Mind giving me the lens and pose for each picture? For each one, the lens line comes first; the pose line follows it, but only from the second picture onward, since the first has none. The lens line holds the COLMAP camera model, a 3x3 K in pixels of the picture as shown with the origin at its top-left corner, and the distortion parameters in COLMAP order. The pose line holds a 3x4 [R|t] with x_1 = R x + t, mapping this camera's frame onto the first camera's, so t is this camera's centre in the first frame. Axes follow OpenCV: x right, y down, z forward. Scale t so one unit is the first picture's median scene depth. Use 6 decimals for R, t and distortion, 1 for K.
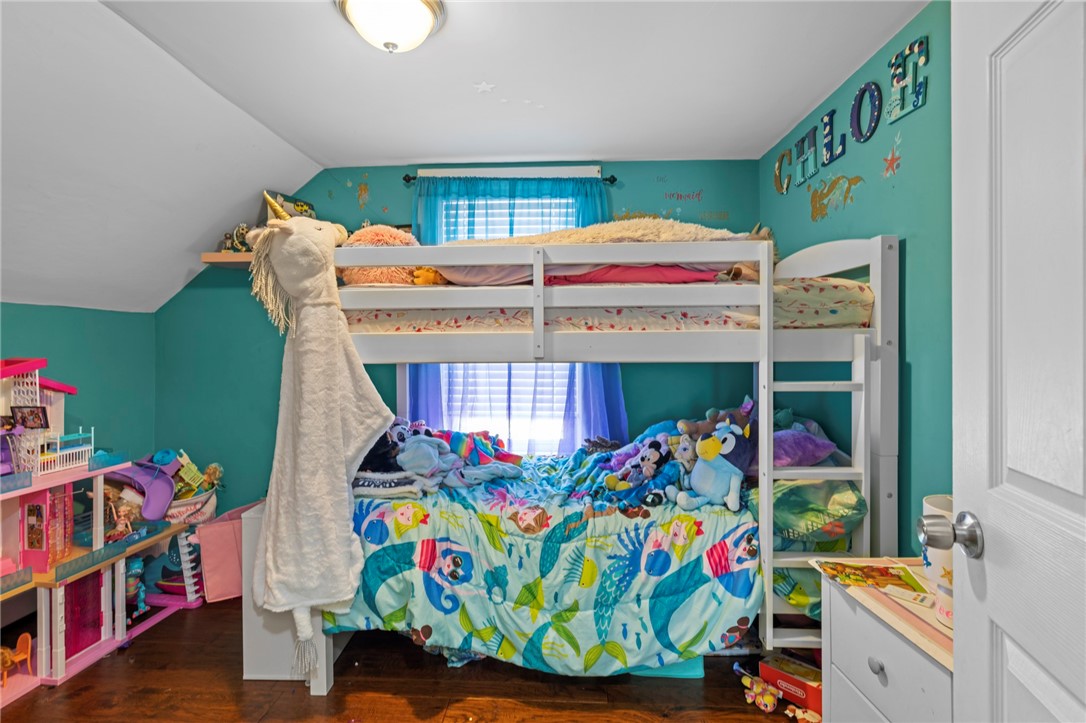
lens RADIAL K [[500.3, 0, 534.4], [0, 500.3, 343.9], [0, 0, 1]] dist [-0.005658, 0.002112]
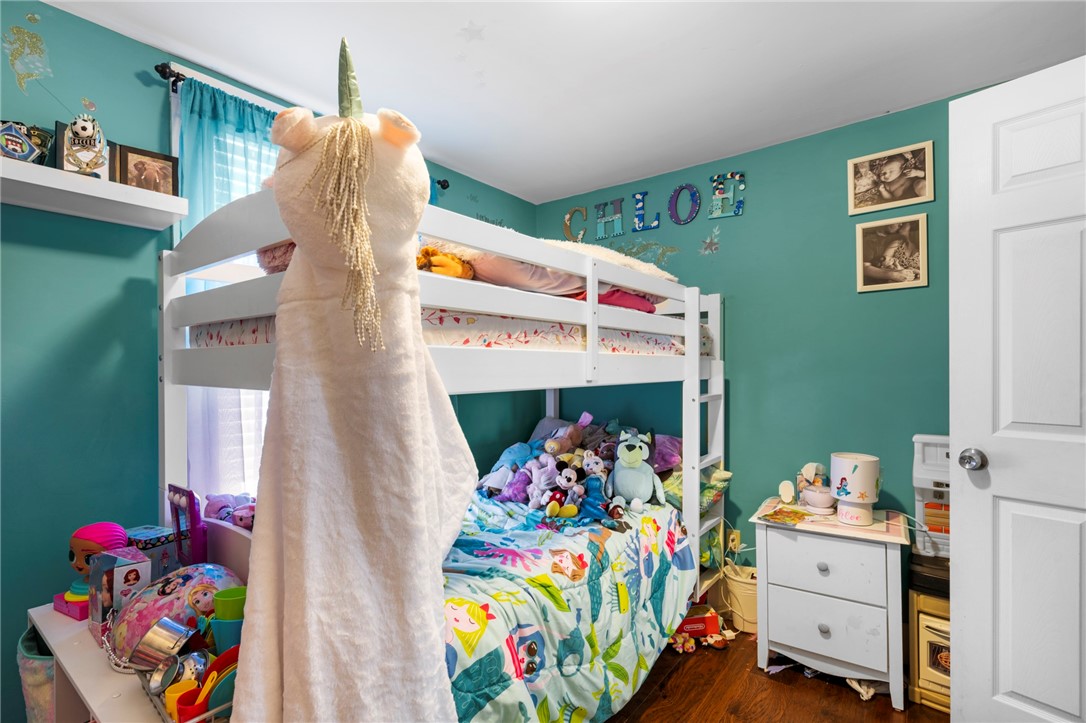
lens RADIAL K [[500.3, 0, 543.1], [0, 500.3, 366.1], [0, 0, 1]] dist [-0.005658, 0.002112]
pose [[0.573420, 0.005958, 0.819240, -0.780902], [-0.002258, 0.999981, -0.005692, 0.006472], [-0.819259, 0.001414, 0.573422, 0.550345]]
